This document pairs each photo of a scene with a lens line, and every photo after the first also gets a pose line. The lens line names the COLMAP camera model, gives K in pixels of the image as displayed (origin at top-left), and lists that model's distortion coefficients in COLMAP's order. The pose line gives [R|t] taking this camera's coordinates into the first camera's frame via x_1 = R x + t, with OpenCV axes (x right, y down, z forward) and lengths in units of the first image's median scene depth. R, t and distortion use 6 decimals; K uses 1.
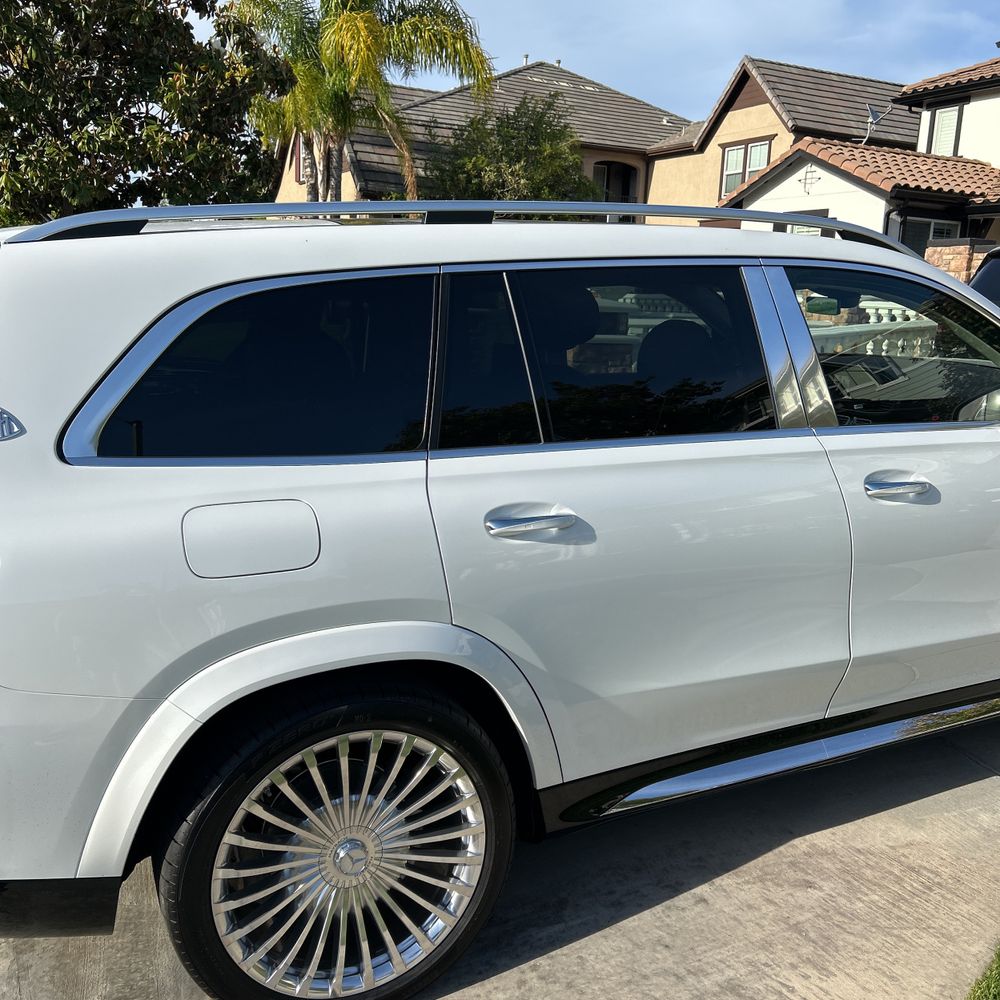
lens RADIAL K [[1013.4, 0, 493.9], [0, 1013.4, 490.5], [0, 0, 1]] dist [0.029578, -0.019066]
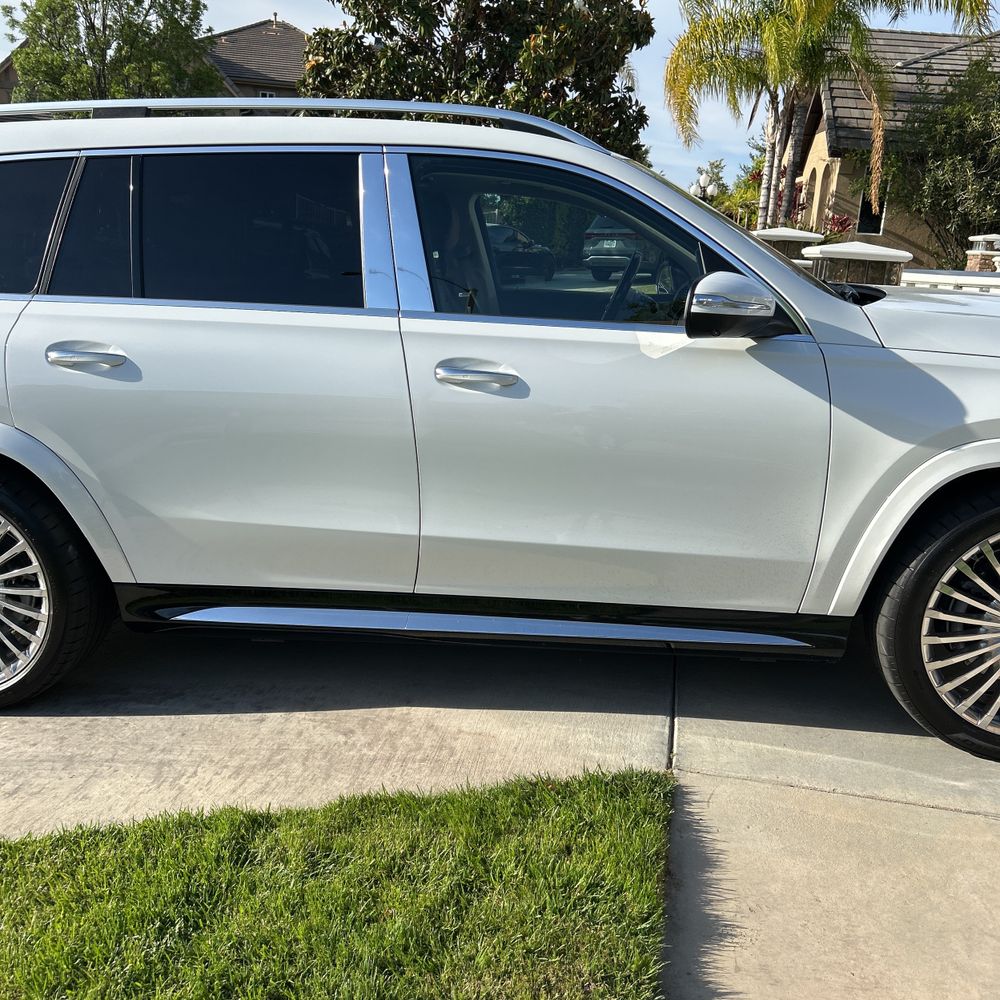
lens RADIAL K [[1011.4, 0, 490.9], [0, 1011.4, 512.4], [0, 0, 1]] dist [0.045850, -0.039010]
pose [[0.861601, 0.143094, -0.486999, 1.072153], [-0.121620, 0.989691, 0.075628, 0.063433], [0.492801, -0.005933, 0.870122, 0.155116]]
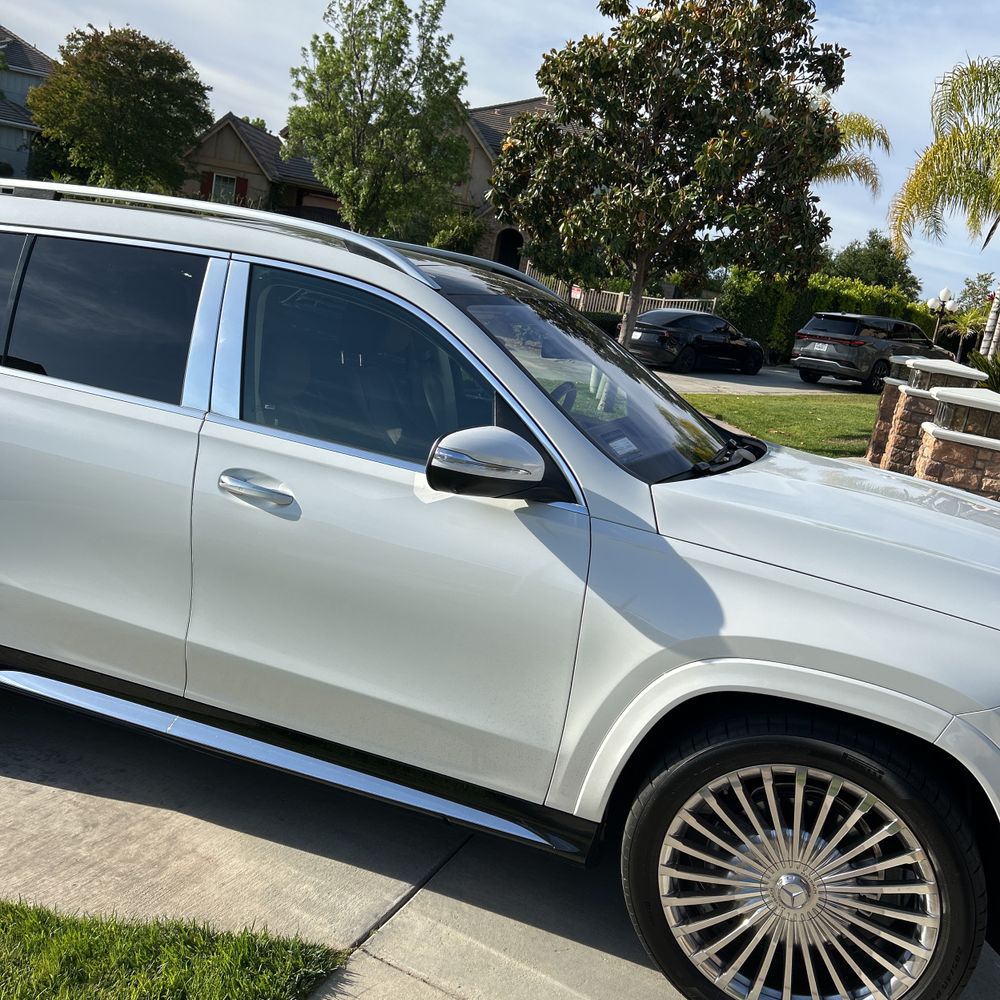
lens RADIAL K [[1009.3, 0, 506.5], [0, 1009.3, 491.3], [0, 0, 1]] dist [0.091075, -0.179781]
pose [[0.713833, 0.230085, -0.661440, 1.430503], [-0.277988, 0.959985, 0.033928, -0.120198], [0.642779, 0.159654, 0.749230, 0.489392]]
